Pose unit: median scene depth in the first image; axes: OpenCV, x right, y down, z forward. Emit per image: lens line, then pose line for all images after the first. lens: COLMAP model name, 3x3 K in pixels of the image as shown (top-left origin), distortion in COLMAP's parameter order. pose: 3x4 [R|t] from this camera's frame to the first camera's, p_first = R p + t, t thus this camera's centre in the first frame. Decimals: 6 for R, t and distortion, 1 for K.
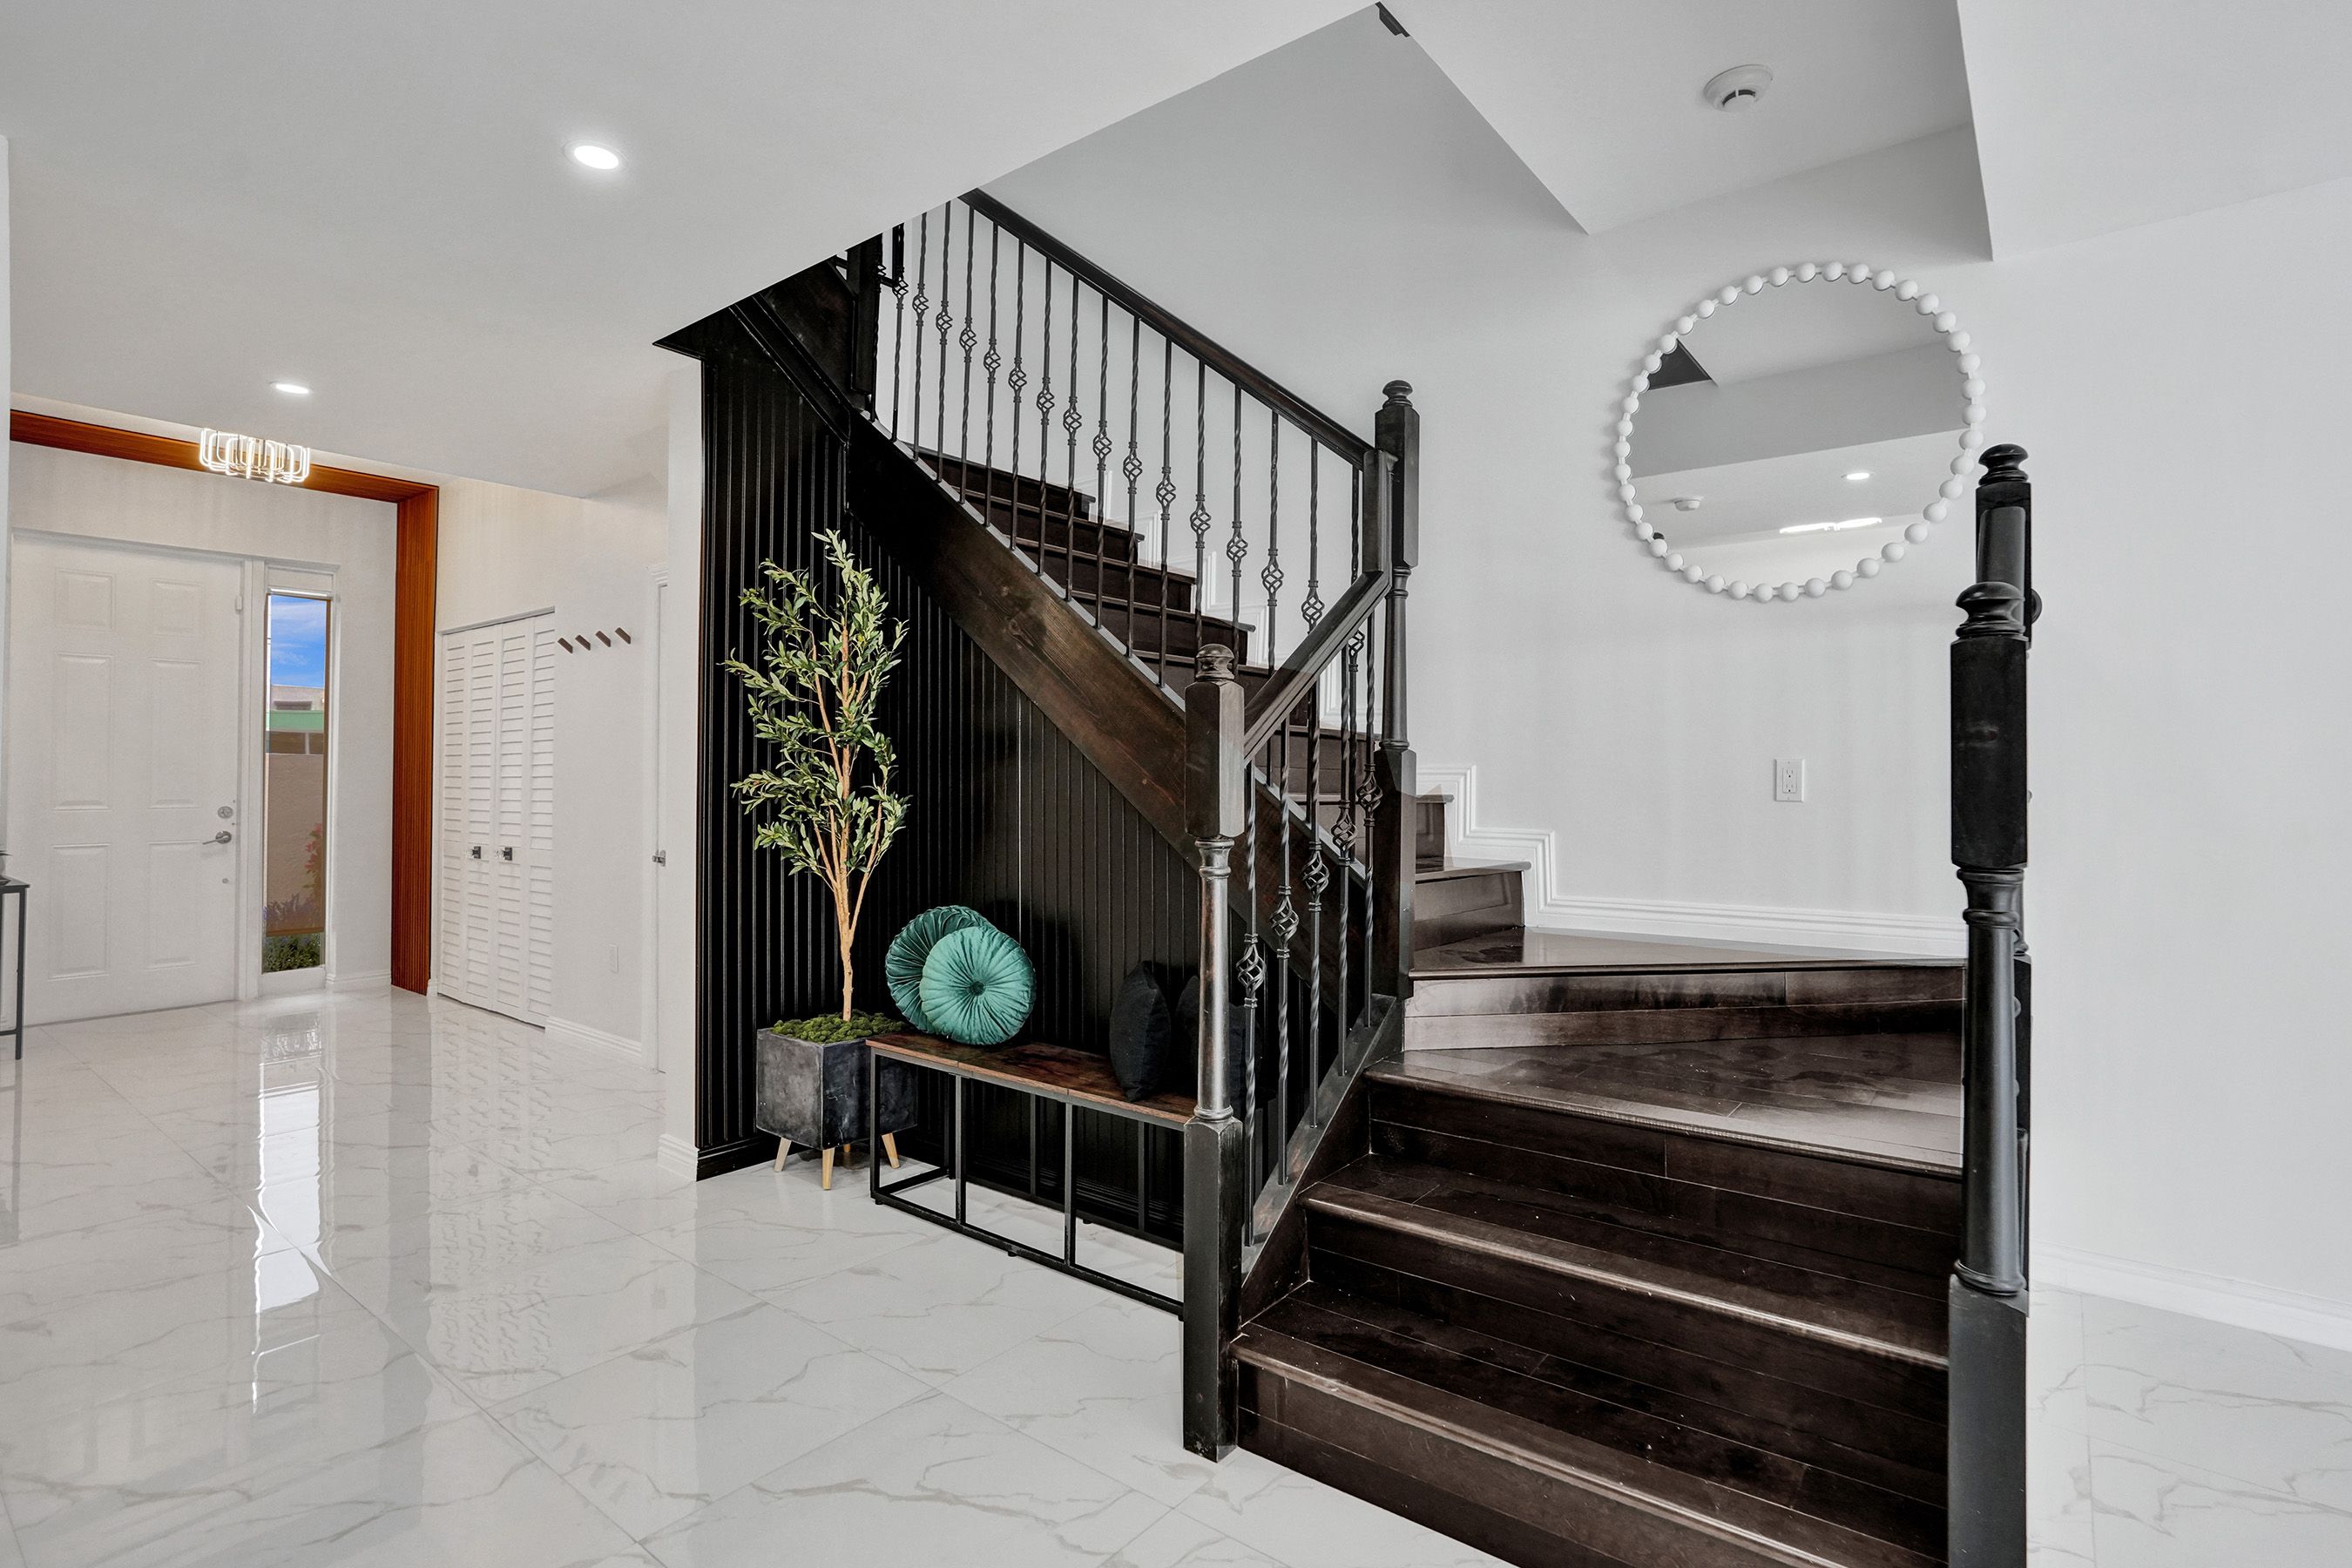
lens RADIAL K [[1142.8, 0, 1180.3], [0, 1142.8, 744.9], [0, 0, 1]] dist [-0.031001, 0.000482]
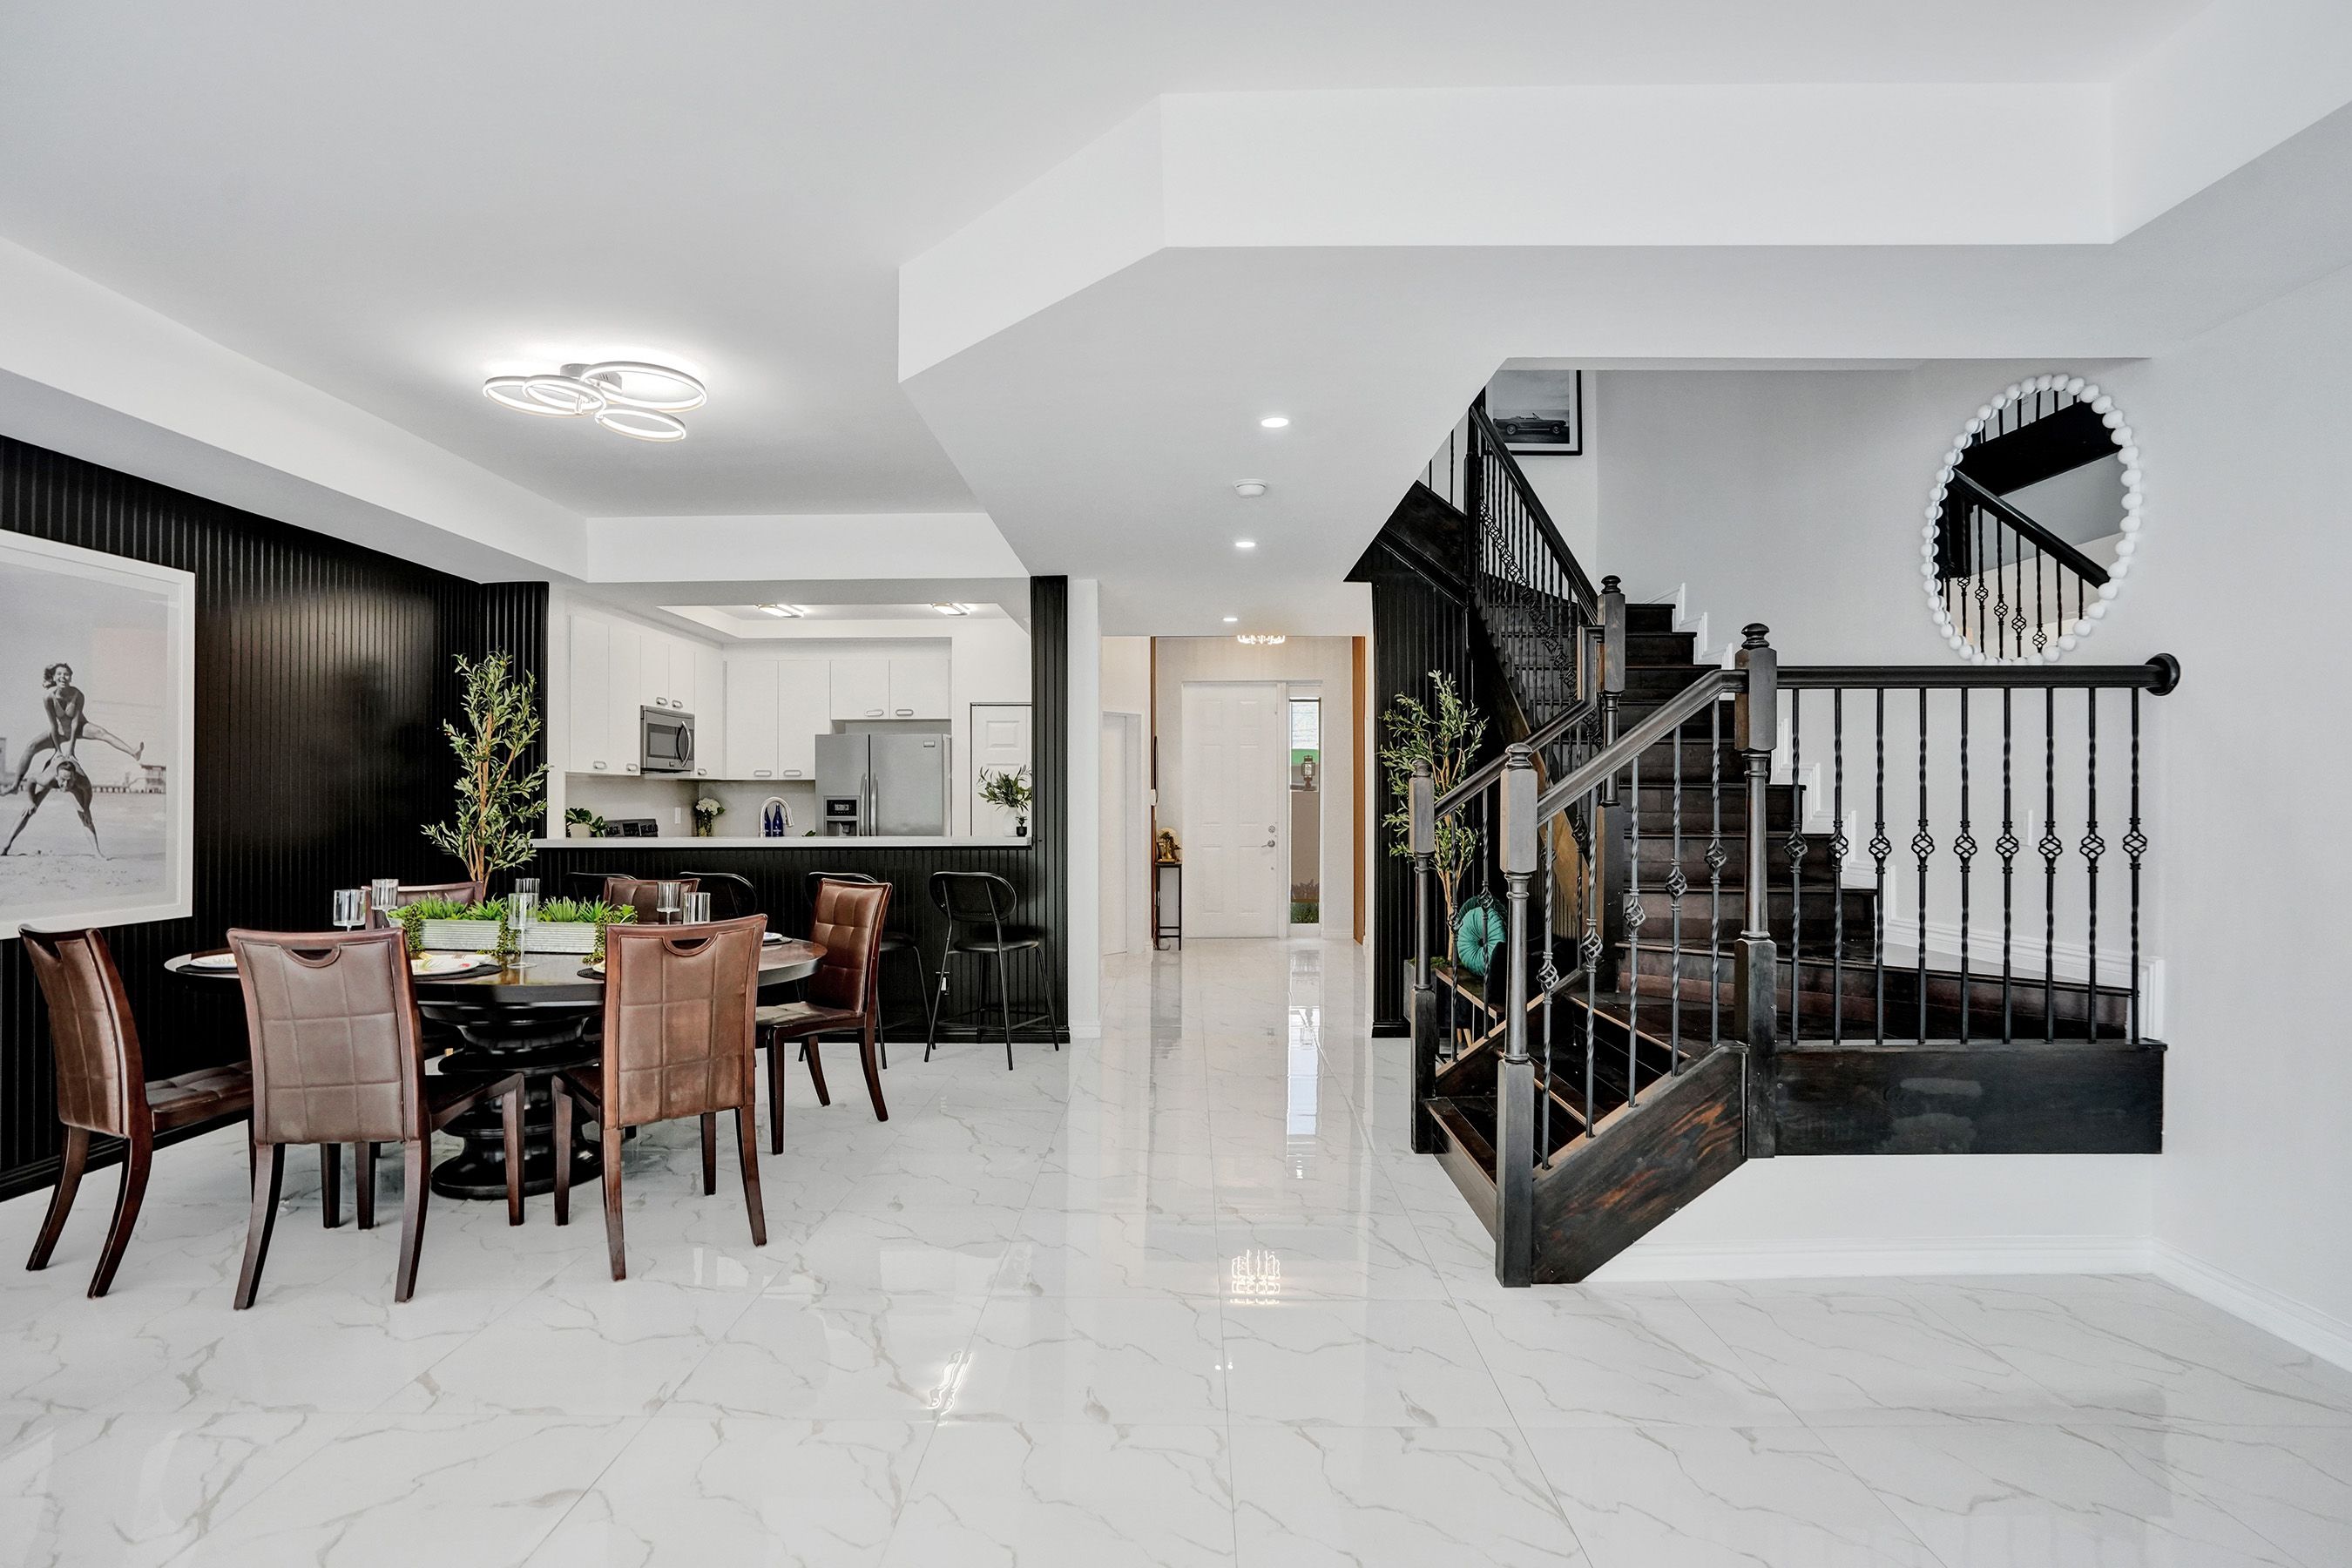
lens RADIAL K [[1130.8, 0, 1176.0], [0, 1130.8, 784.0], [0, 0, 1]] dist [-0.027126, 0.001798]
pose [[0.611159, -0.011925, -0.791418, 0.799092], [0.024614, 0.999689, 0.003945, -0.036151], [0.791125, -0.021891, 0.611262, -0.341858]]
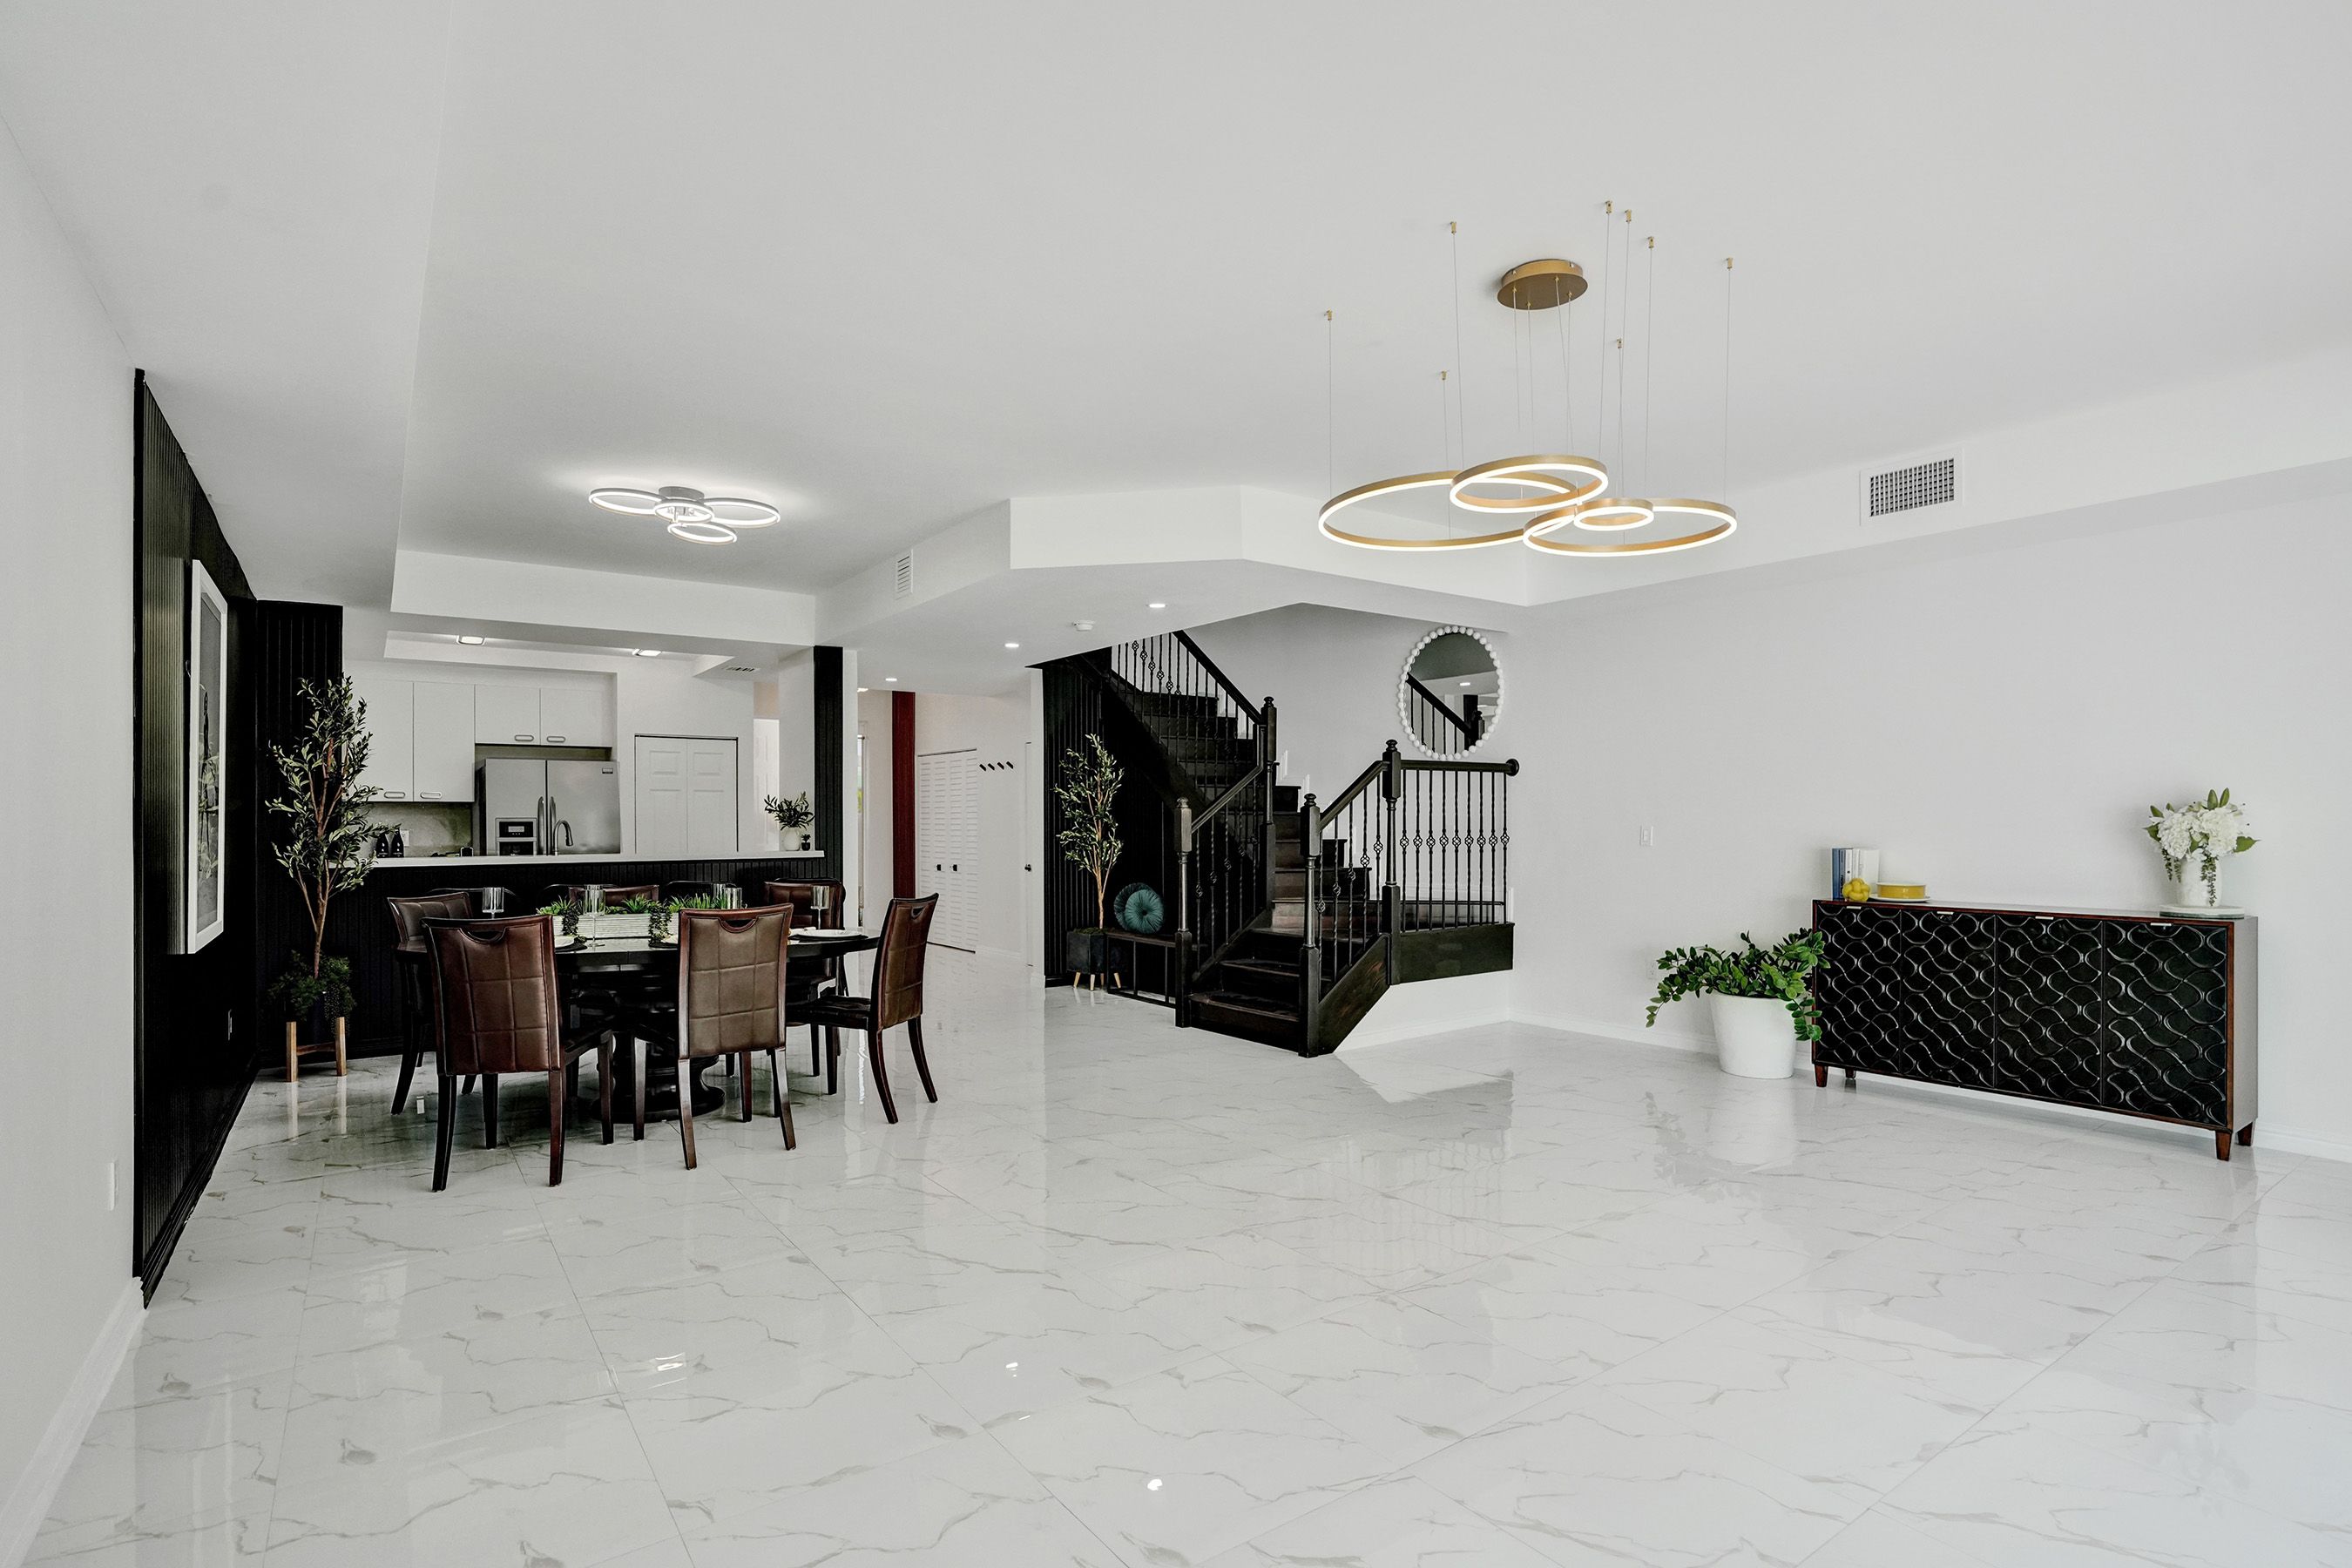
lens RADIAL K [[1126.4, 0, 1170.2], [0, 1126.4, 800.4], [0, 0, 1]] dist [-0.029271, 0.000579]
pose [[0.960200, -0.007577, -0.279210, 0.560439], [0.010573, 0.999902, 0.009226, -0.064333], [0.279112, -0.011811, 0.960186, -1.366429]]
